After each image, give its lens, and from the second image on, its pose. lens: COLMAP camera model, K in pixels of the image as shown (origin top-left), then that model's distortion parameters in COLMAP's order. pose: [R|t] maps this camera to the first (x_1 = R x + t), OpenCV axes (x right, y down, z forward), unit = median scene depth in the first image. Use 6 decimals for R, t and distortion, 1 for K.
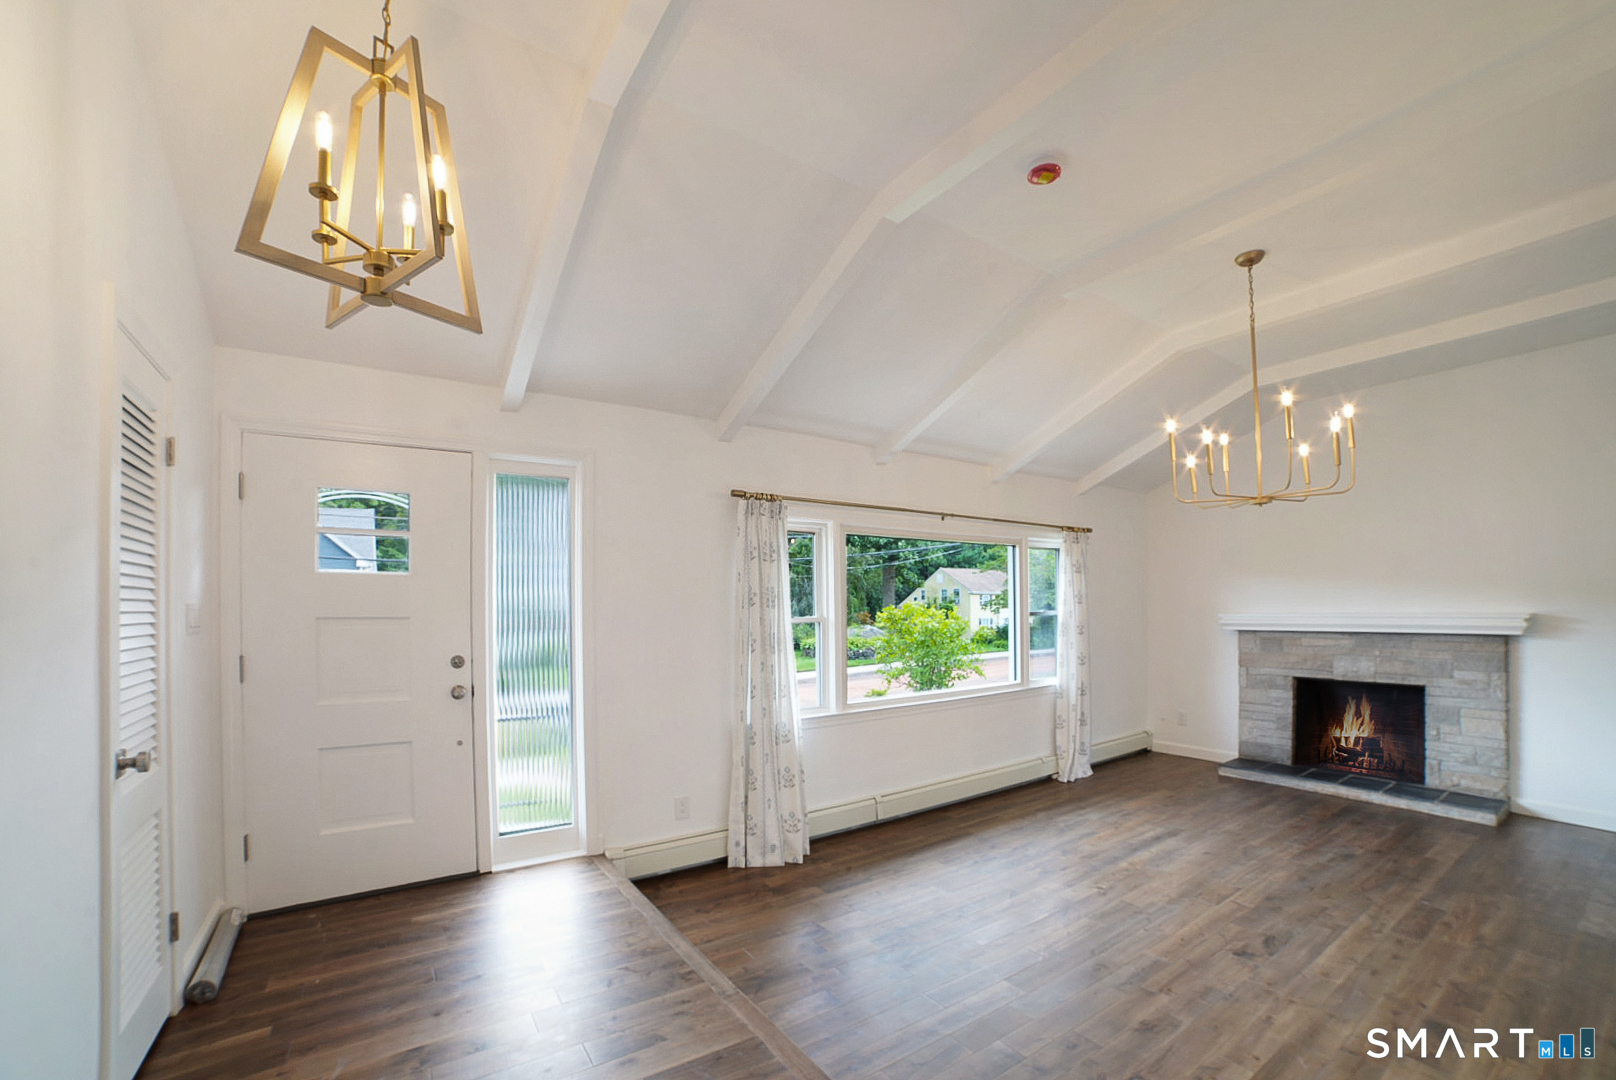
lens RADIAL K [[657.7, 0, 801.6], [0, 657.7, 592.8], [0, 0, 1]] dist [-0.066186, 0.013011]
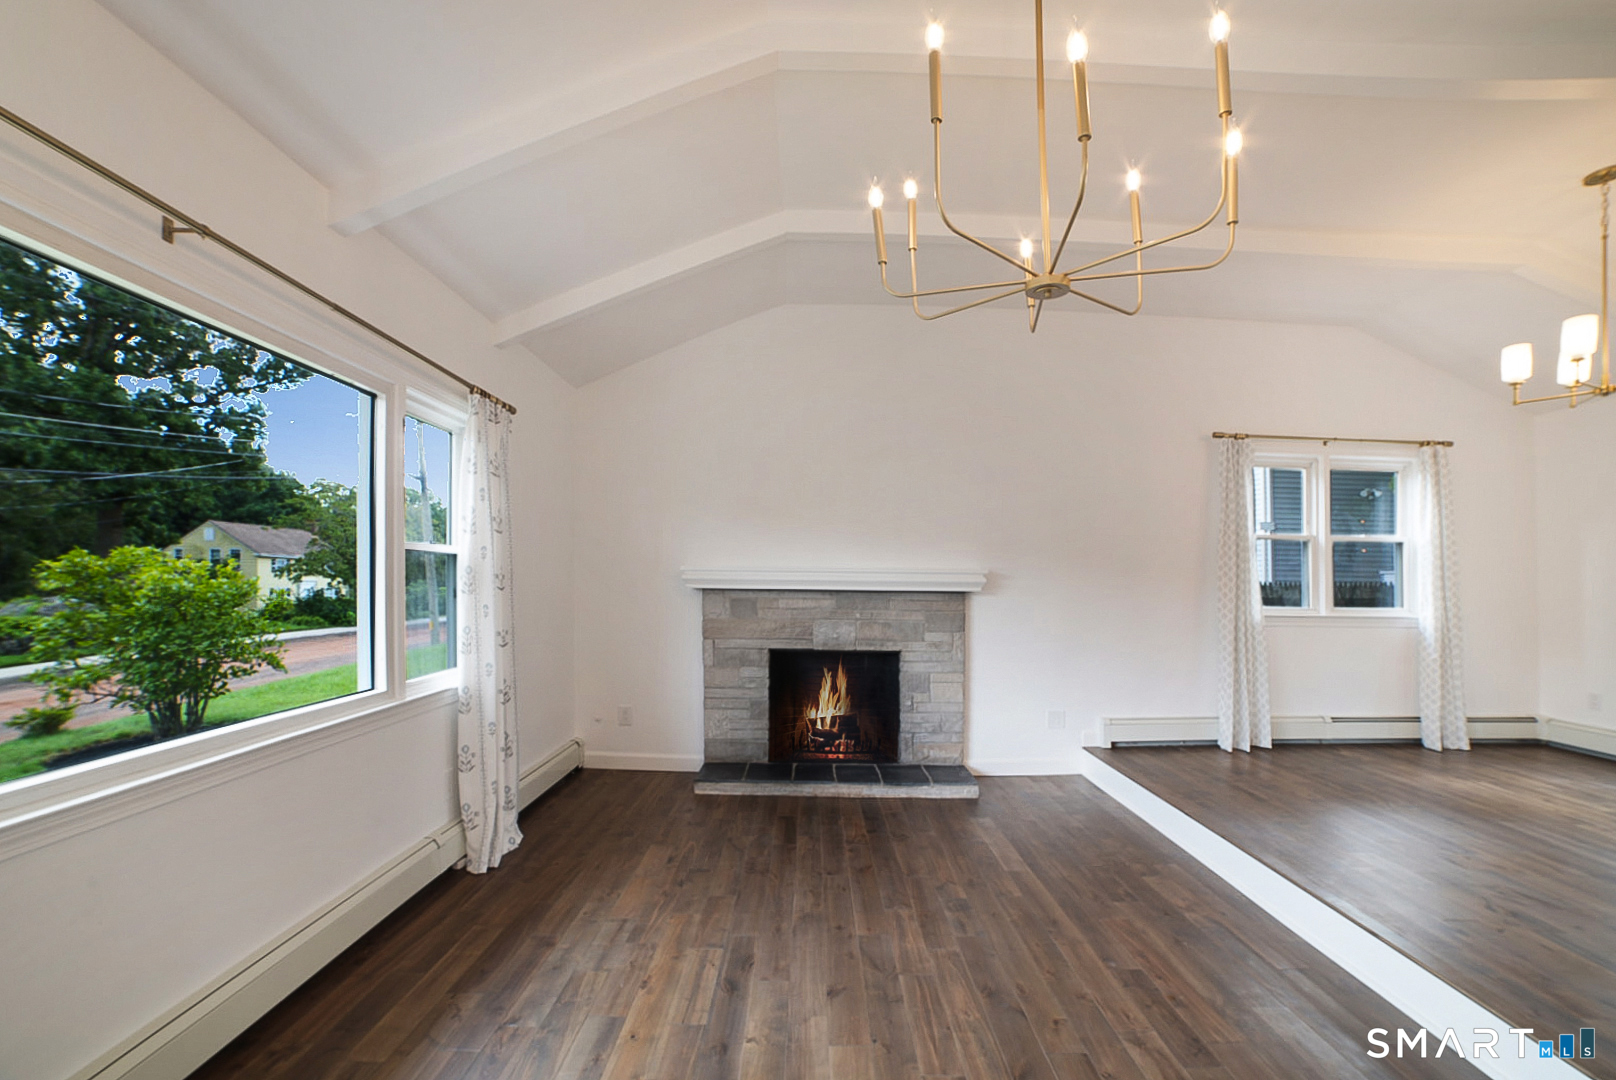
lens RADIAL K [[657.7, 0, 792.6], [0, 657.7, 557.4], [0, 0, 1]] dist [-0.066186, 0.013011]
pose [[0.574421, 0.051704, 0.816925, 0.129503], [-0.035817, 0.998635, -0.038020, 0.052862], [-0.817776, -0.007420, 0.575489, 0.539038]]
